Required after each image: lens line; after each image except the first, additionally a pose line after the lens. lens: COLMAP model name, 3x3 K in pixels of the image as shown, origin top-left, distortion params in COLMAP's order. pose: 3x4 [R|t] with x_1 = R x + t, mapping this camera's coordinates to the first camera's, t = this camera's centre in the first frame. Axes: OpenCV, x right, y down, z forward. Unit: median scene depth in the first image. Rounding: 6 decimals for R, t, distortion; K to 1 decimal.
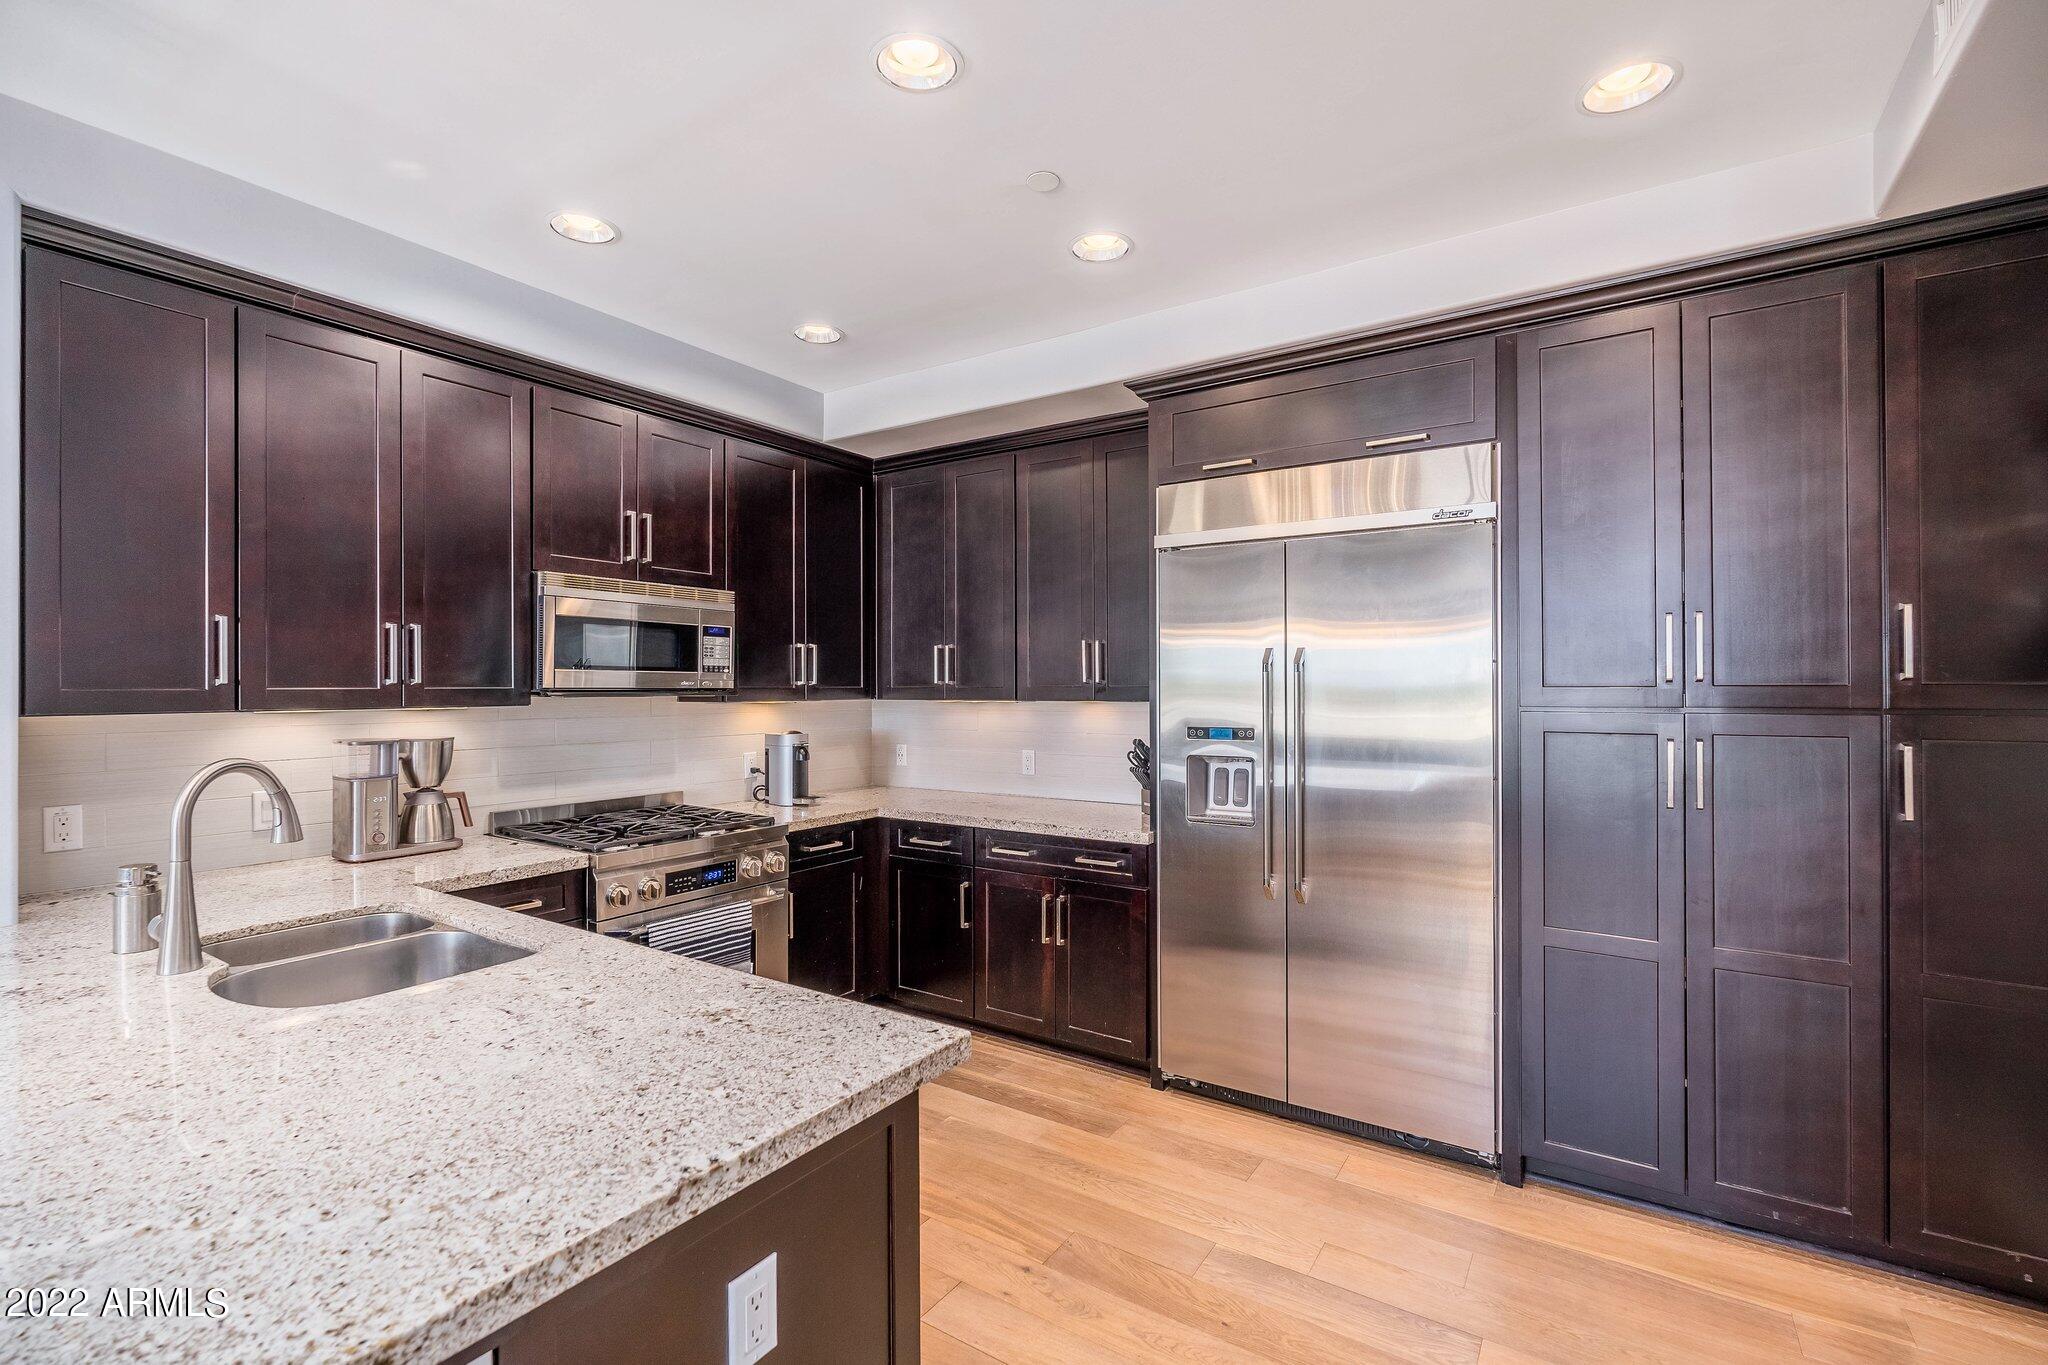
lens RADIAL K [[899.2, 0, 1024.0], [0, 899.2, 682.5], [0, 0, 1]] dist [0.000511, -0.001146]
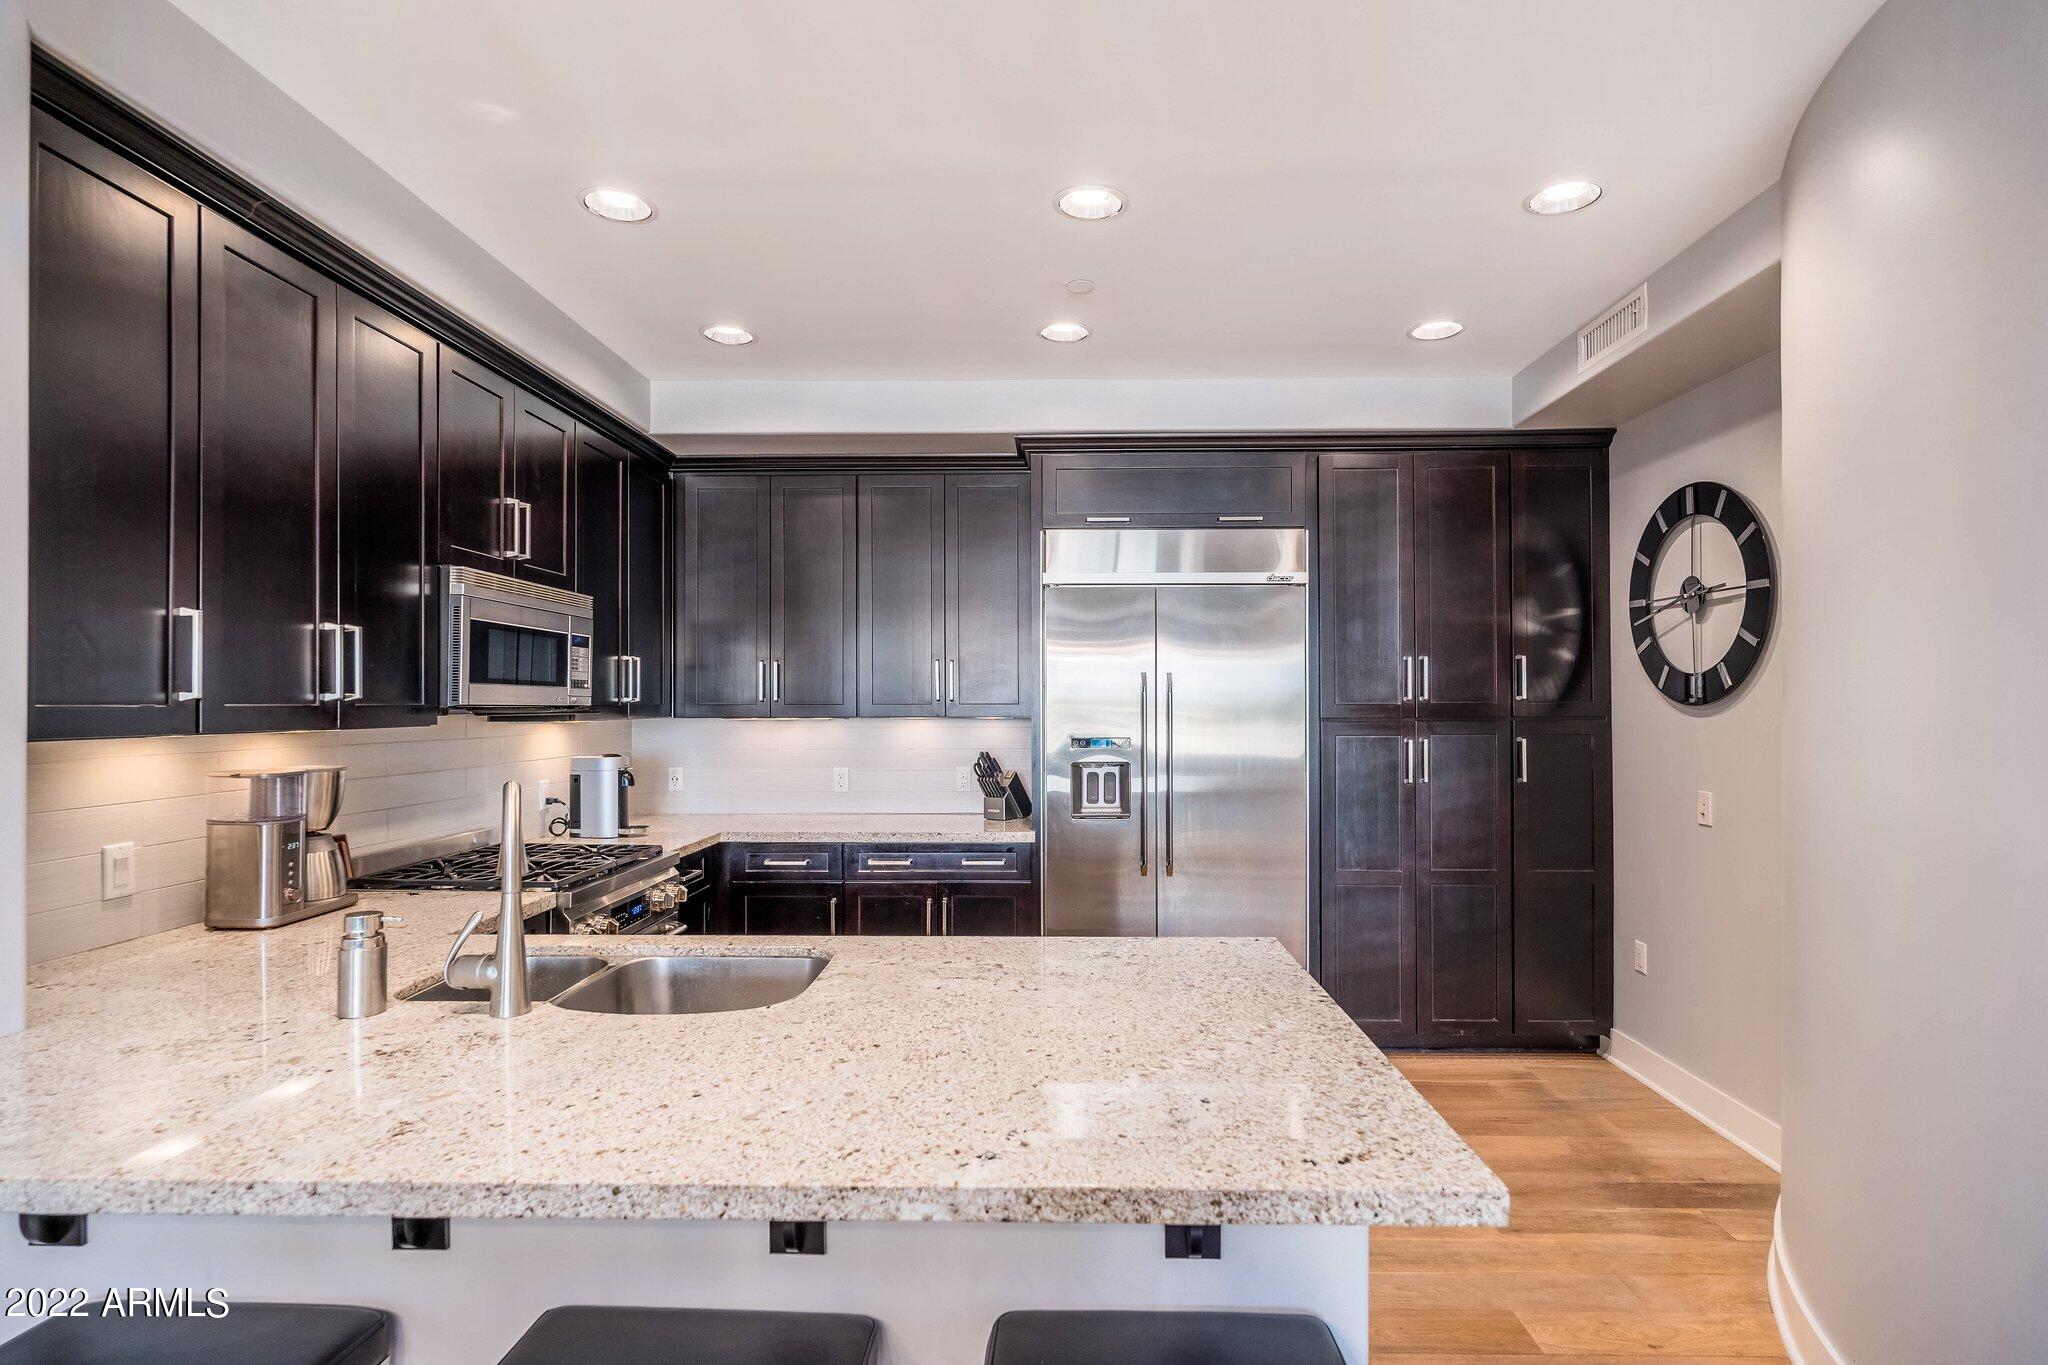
lens RADIAL K [[997.1, 0, 1040.2], [0, 997.1, 693.9], [0, 0, 1]] dist [-0.000875, 0.000021]
pose [[0.844480, 0.006129, 0.535551, -0.553730], [-0.002414, 0.999968, -0.007638, 0.001689], [-0.535581, 0.005157, 0.844468, -0.076324]]
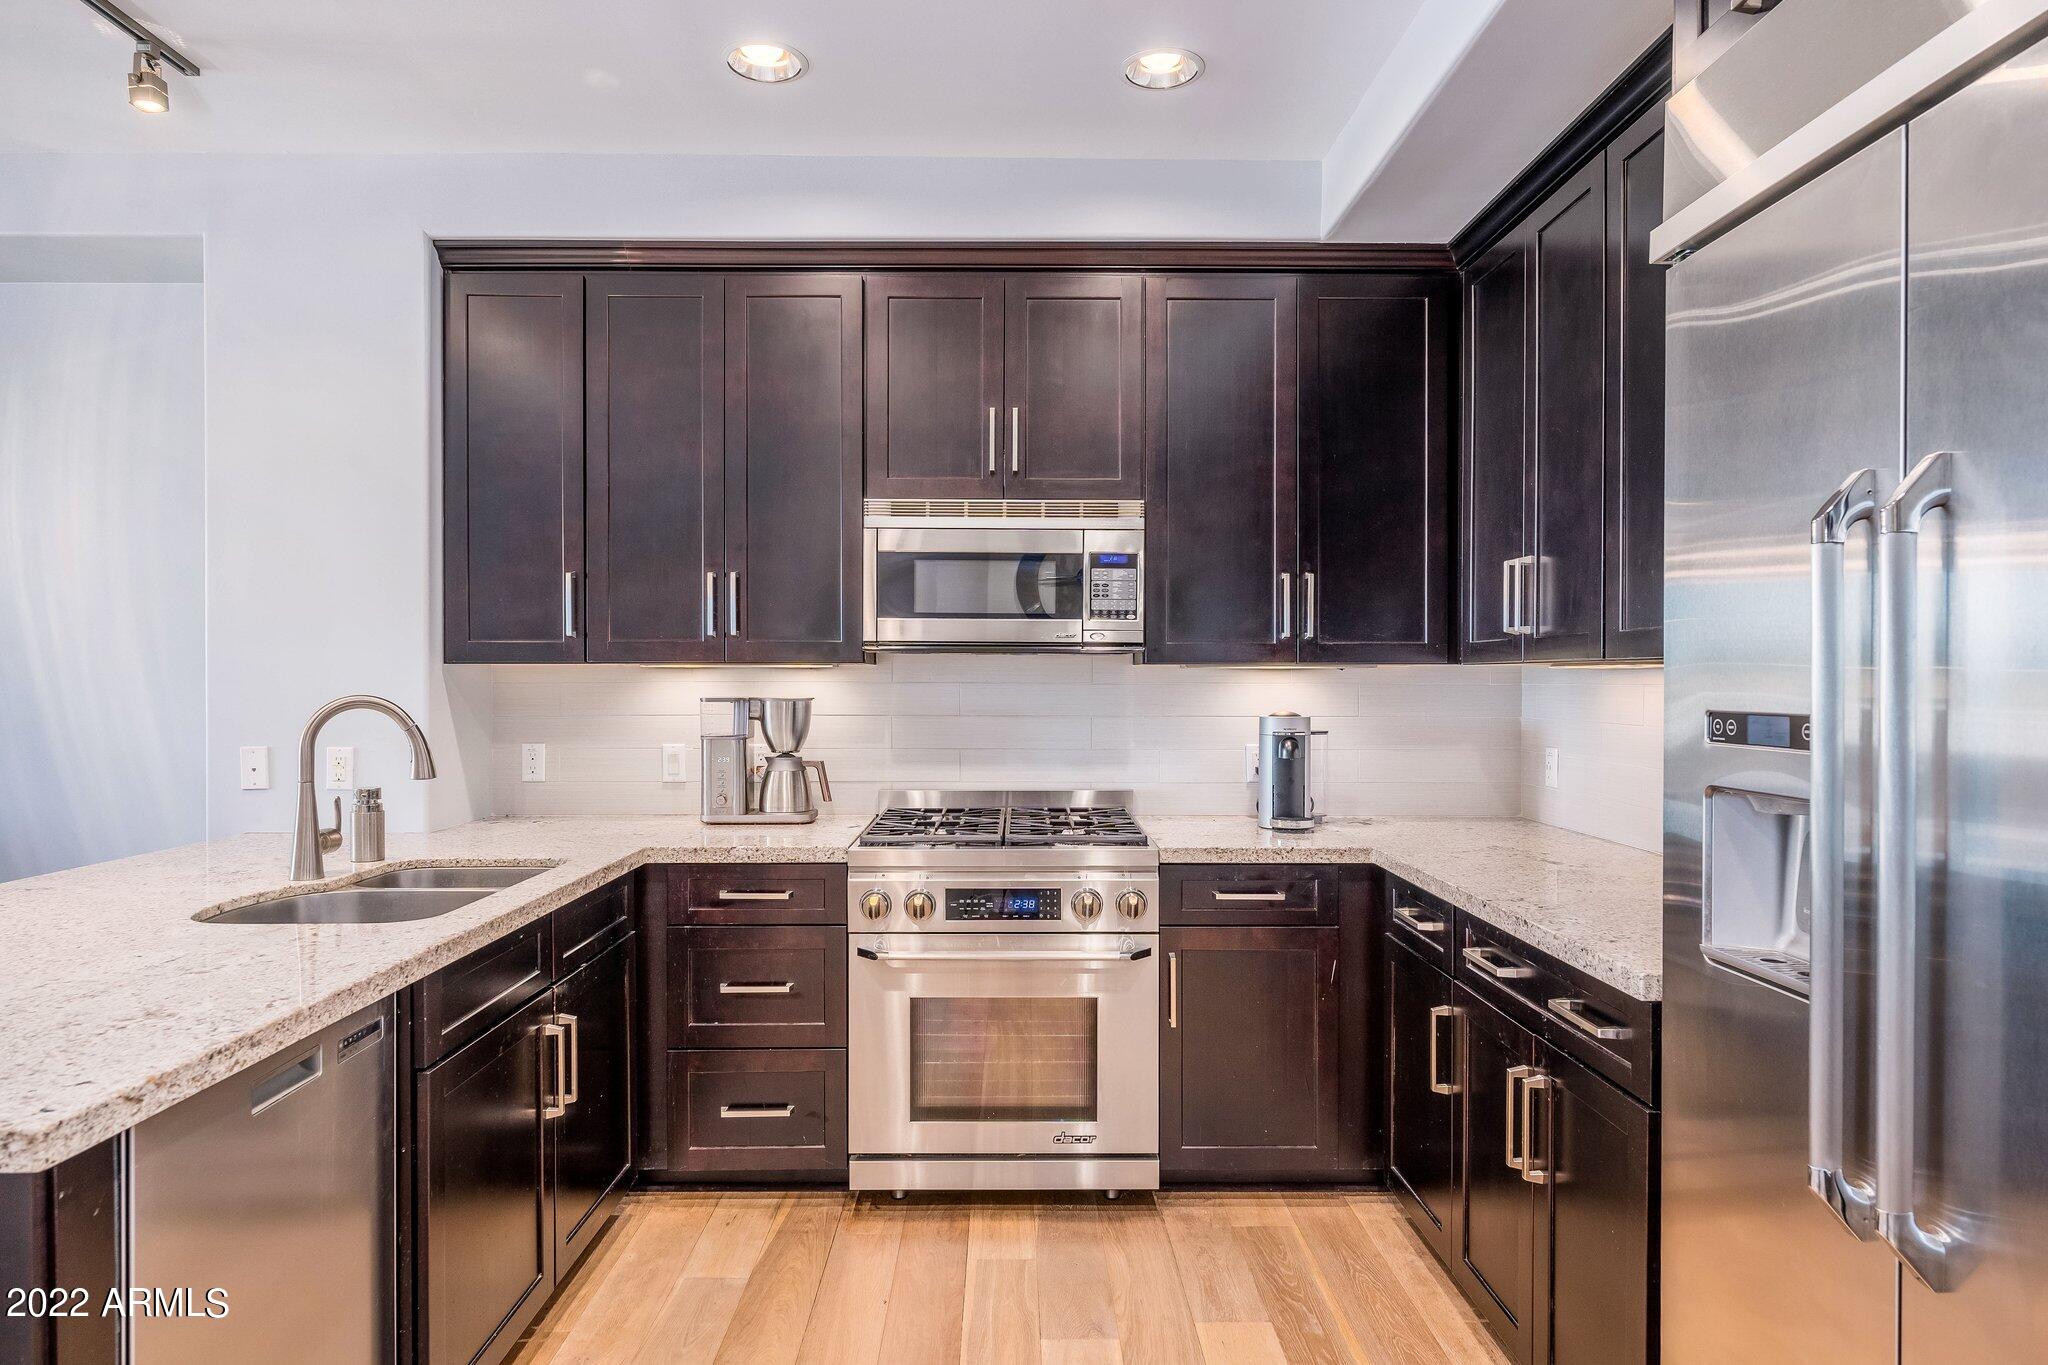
lens RADIAL K [[1200.1, 0, 1024.0], [0, 1200.1, 682.5], [0, 0, 1]] dist [0.003226, 0.000387]
pose [[0.562266, 0.007578, -0.826921, 0.440333], [0.001346, 0.999948, 0.010079, 0.031718], [0.826955, -0.006780, 0.562227, 0.483642]]
